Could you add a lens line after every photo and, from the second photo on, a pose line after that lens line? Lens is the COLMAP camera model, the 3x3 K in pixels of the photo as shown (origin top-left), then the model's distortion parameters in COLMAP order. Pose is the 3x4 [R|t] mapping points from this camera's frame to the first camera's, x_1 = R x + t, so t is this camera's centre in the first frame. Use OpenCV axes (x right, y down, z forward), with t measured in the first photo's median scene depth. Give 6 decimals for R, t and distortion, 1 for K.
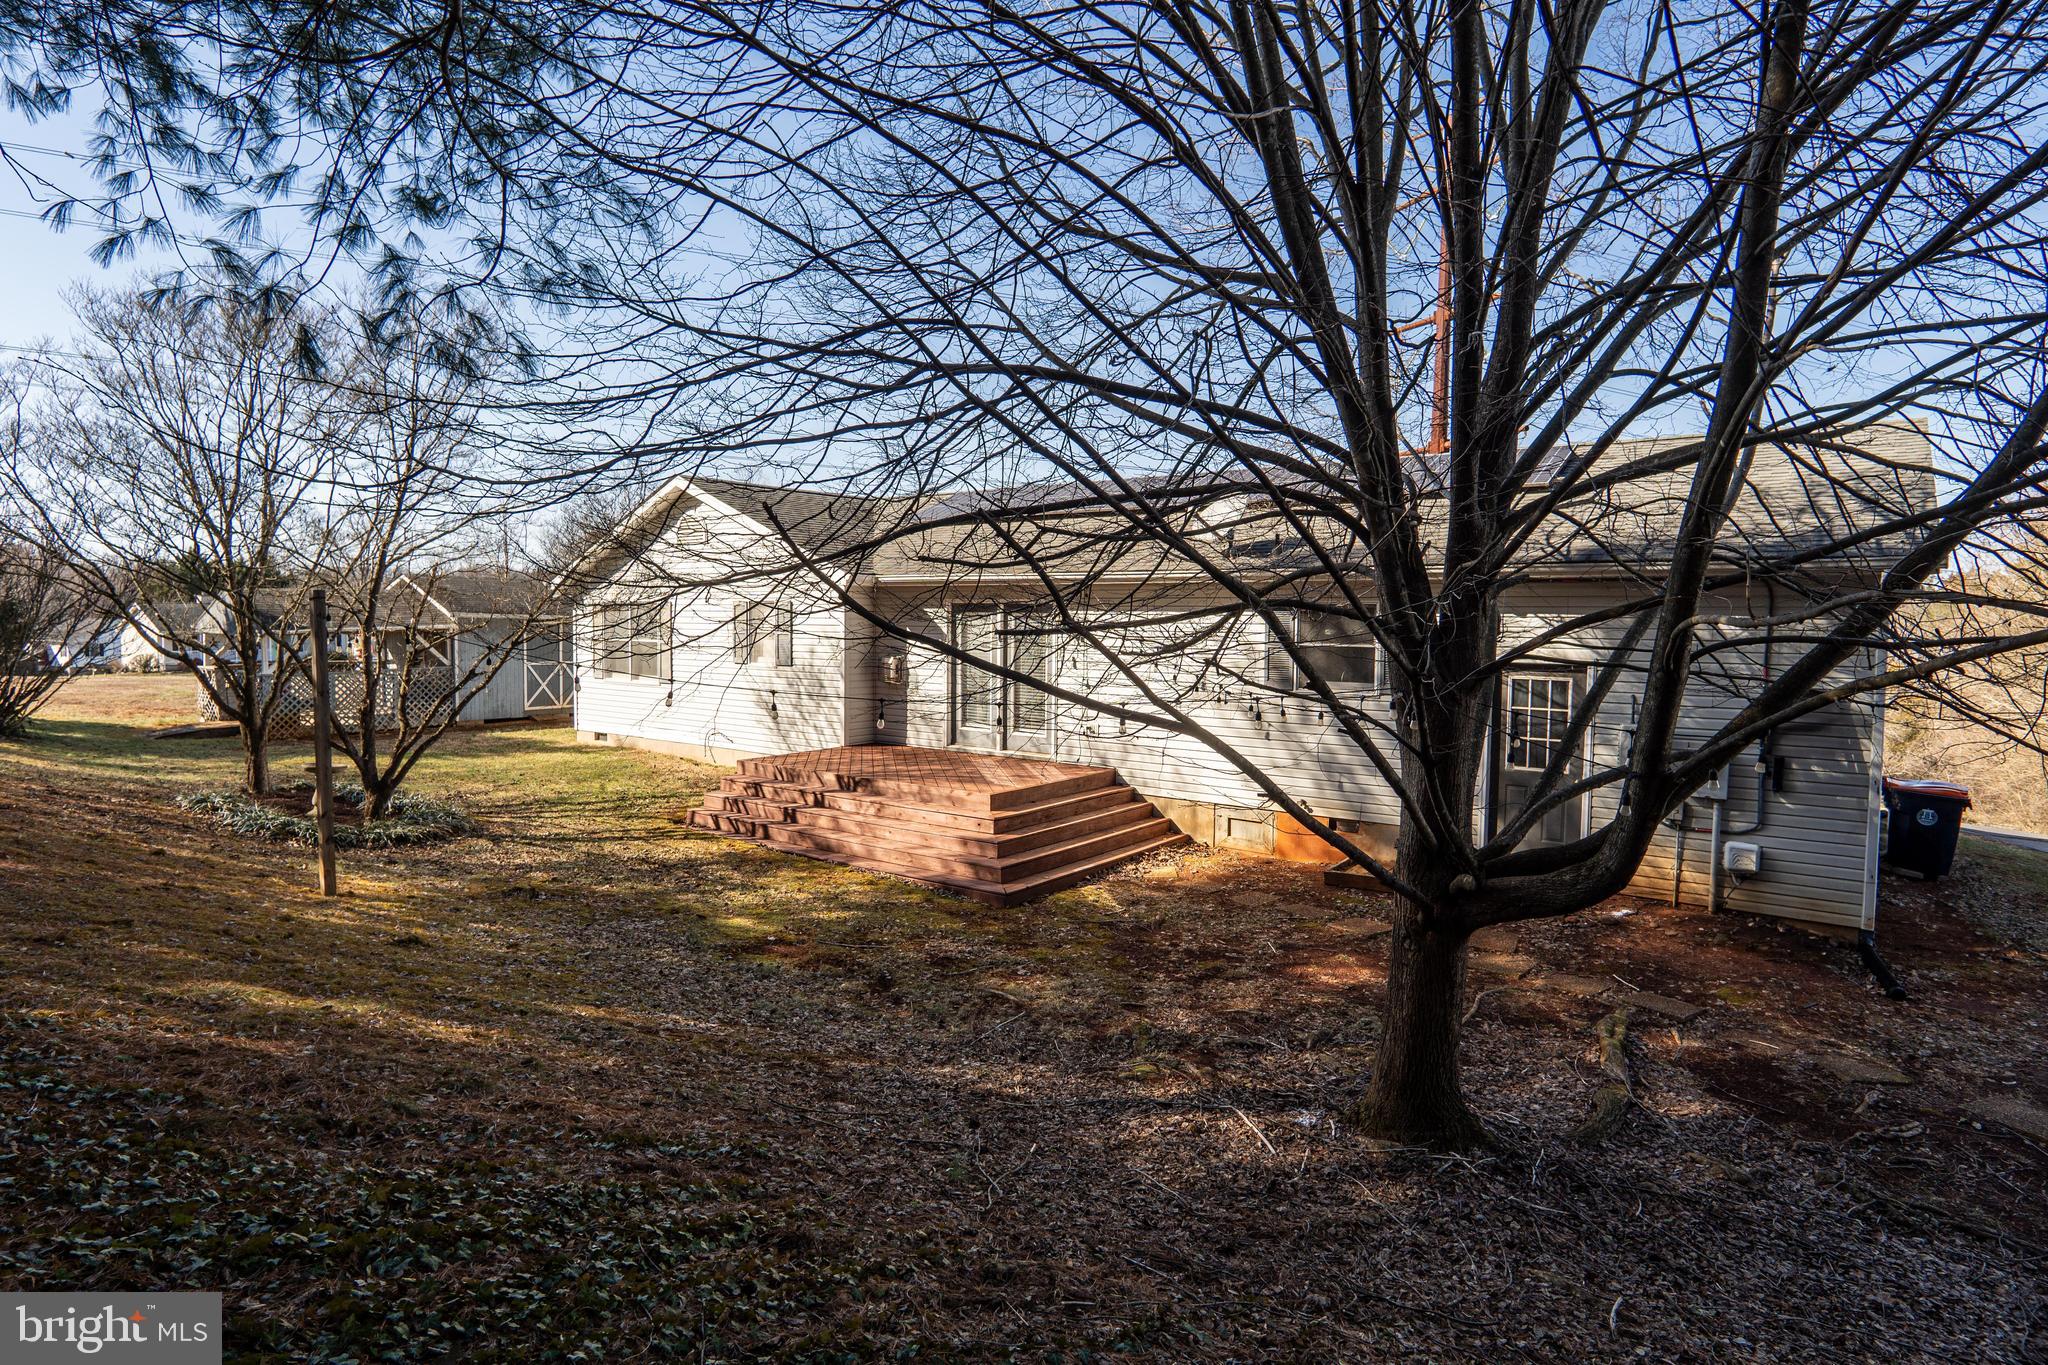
lens RADIAL K [[1099.4, 0, 1024.0], [0, 1099.4, 682.5], [0, 0, 1]] dist [-0.003552, -0.000193]
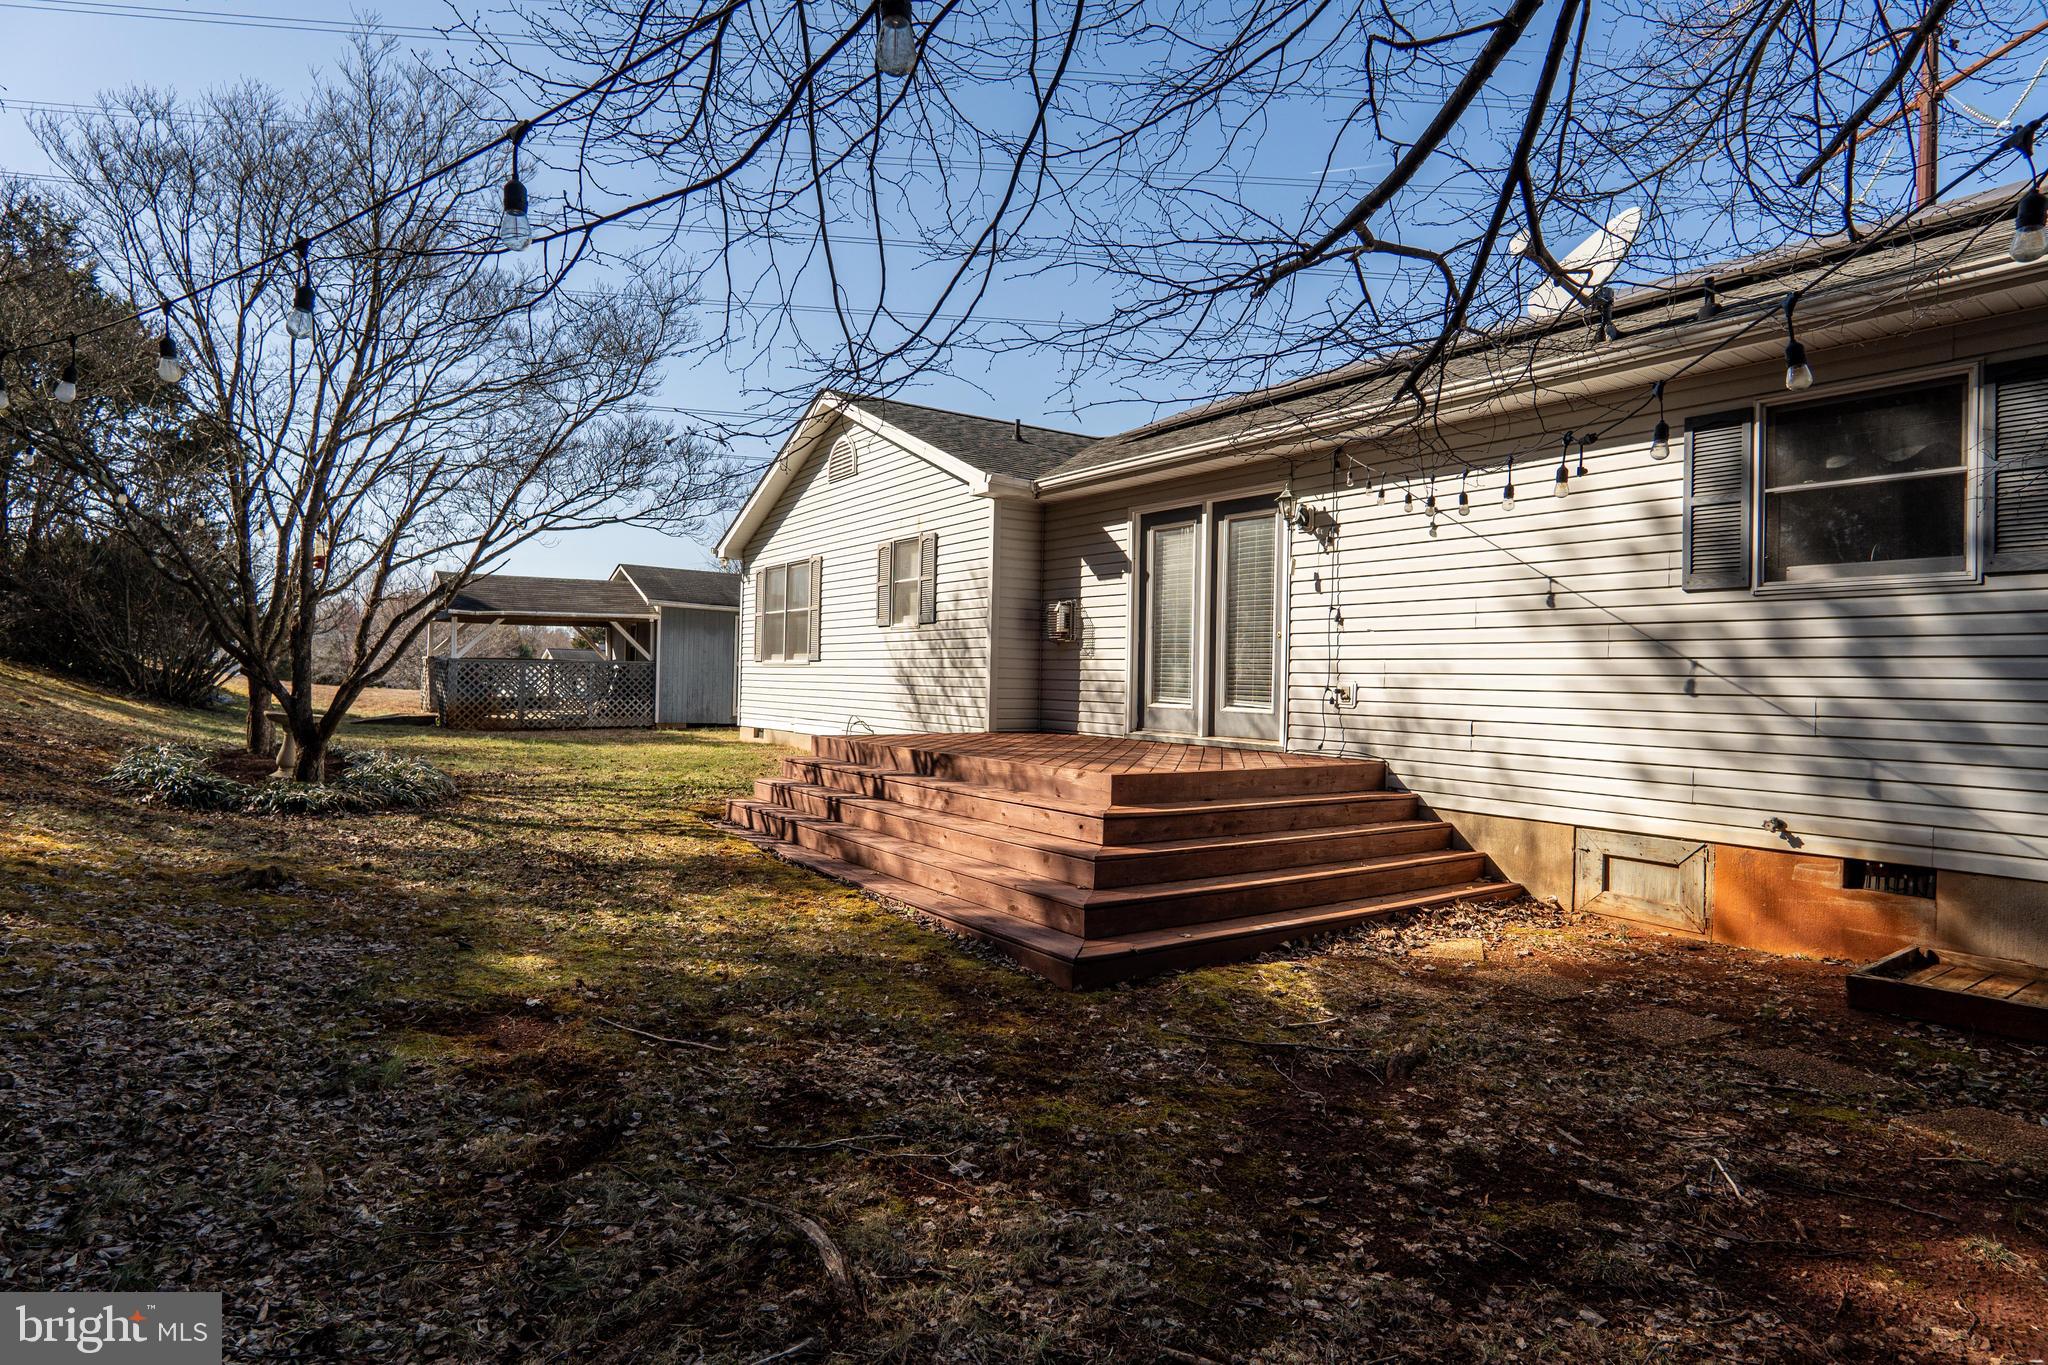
lens RADIAL K [[1098.3, 0, 1024.0], [0, 1098.3, 682.5], [0, 0, 1]] dist [-0.025784, 0.000399]
pose [[0.950595, 0.013686, -0.310133, 0.087775], [-0.033566, 0.997702, -0.058855, 0.083797], [0.308615, 0.066357, 0.948870, 0.442884]]
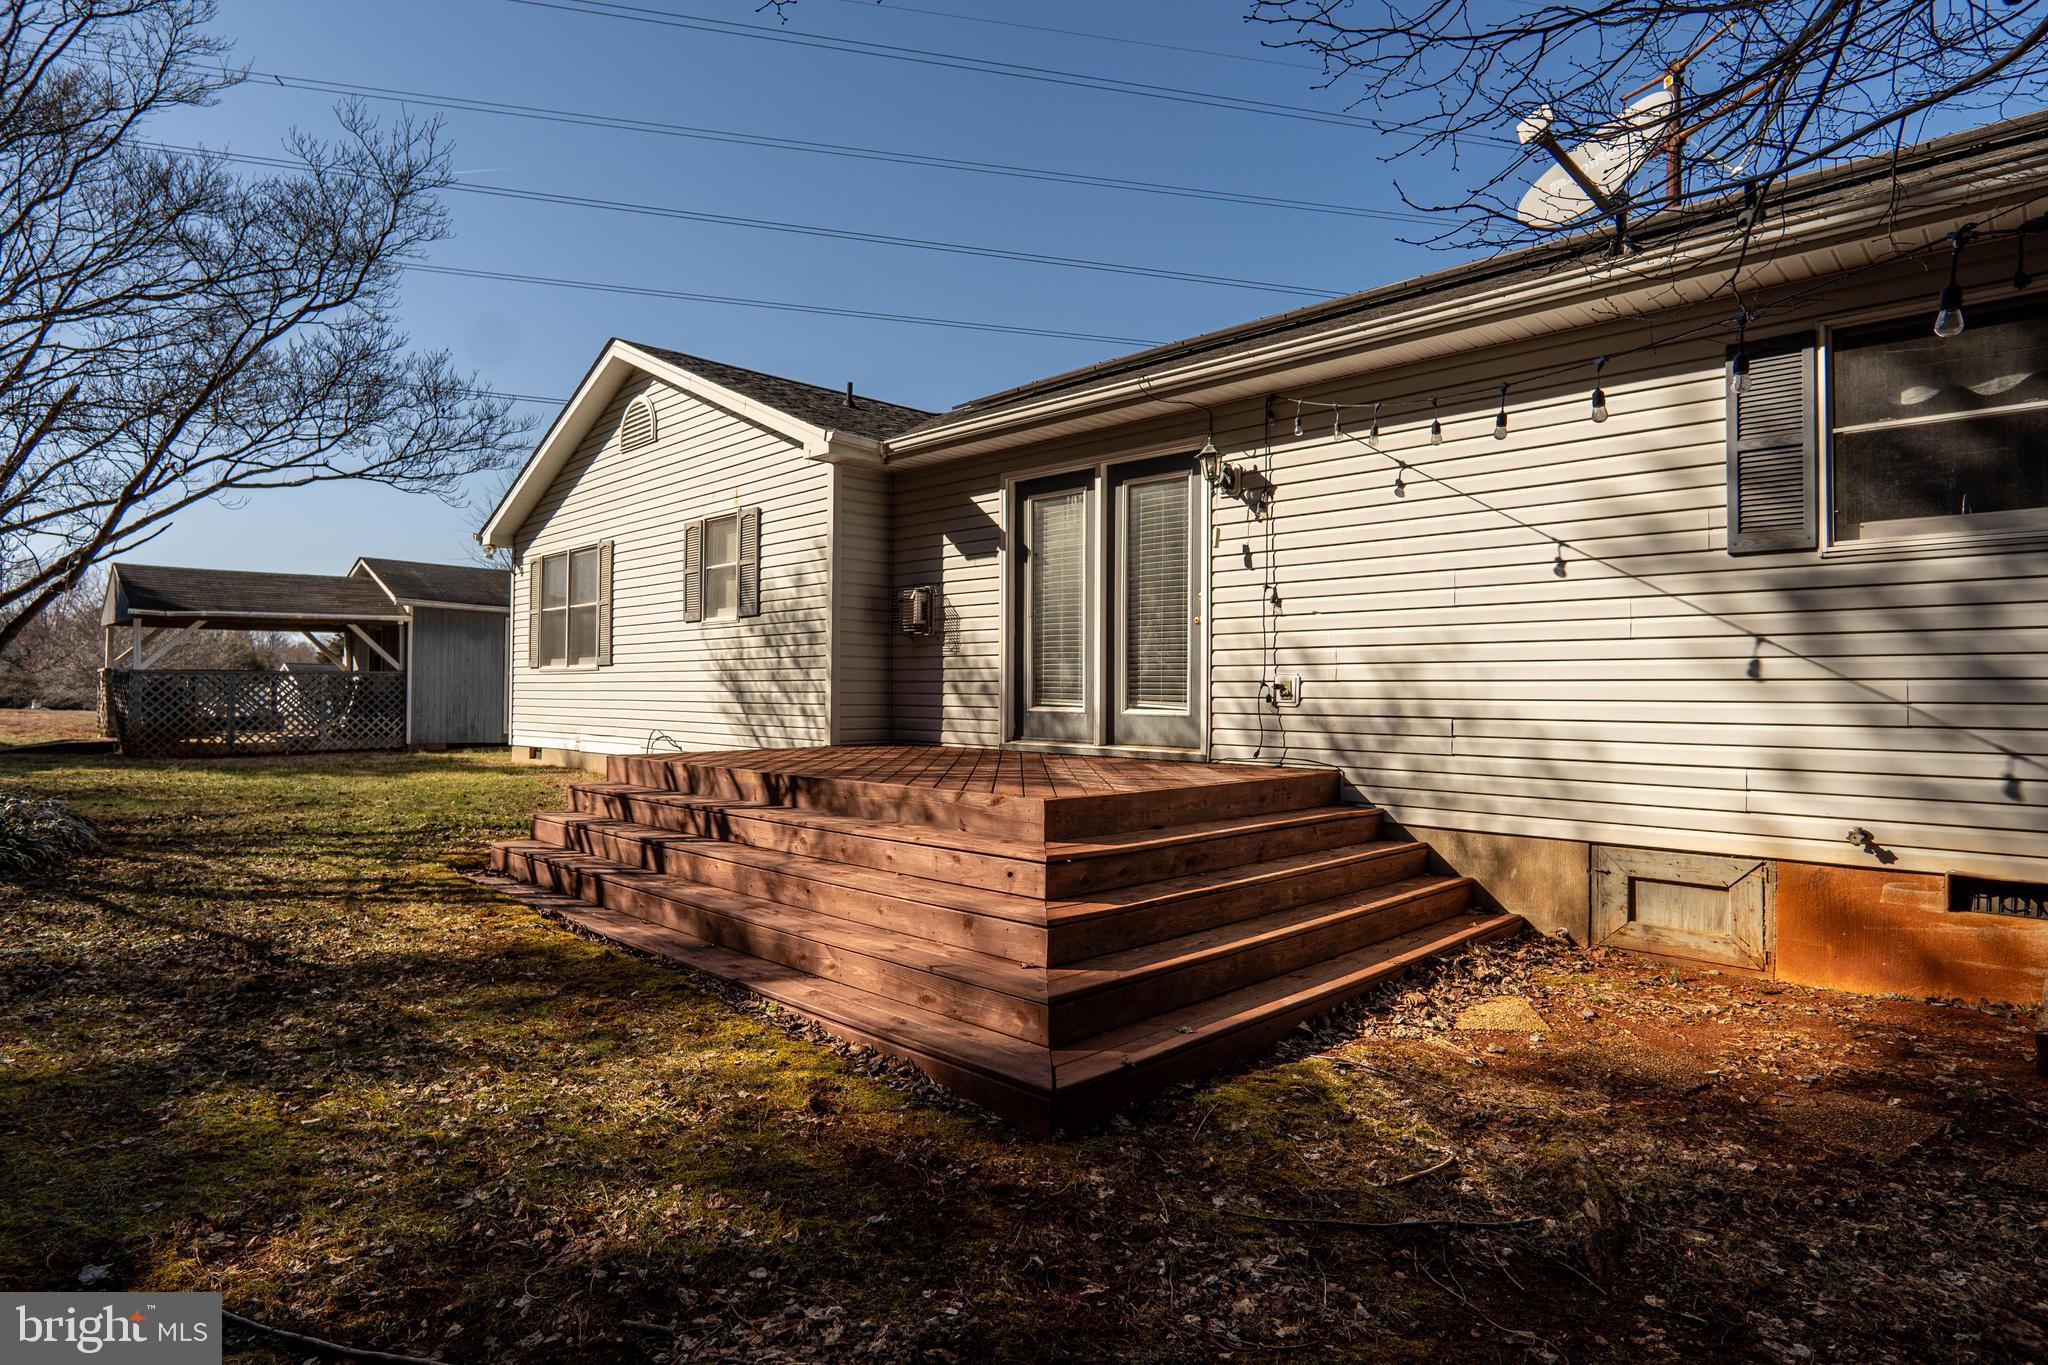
lens RADIAL K [[1098.3, 0, 1024.0], [0, 1098.3, 682.5], [0, 0, 1]] dist [-0.025784, 0.000399]
pose [[0.991257, -0.002209, -0.131930, 0.013080], [-0.007382, 0.997365, -0.072164, 0.082256], [0.131742, 0.072507, 0.988629, 0.565004]]
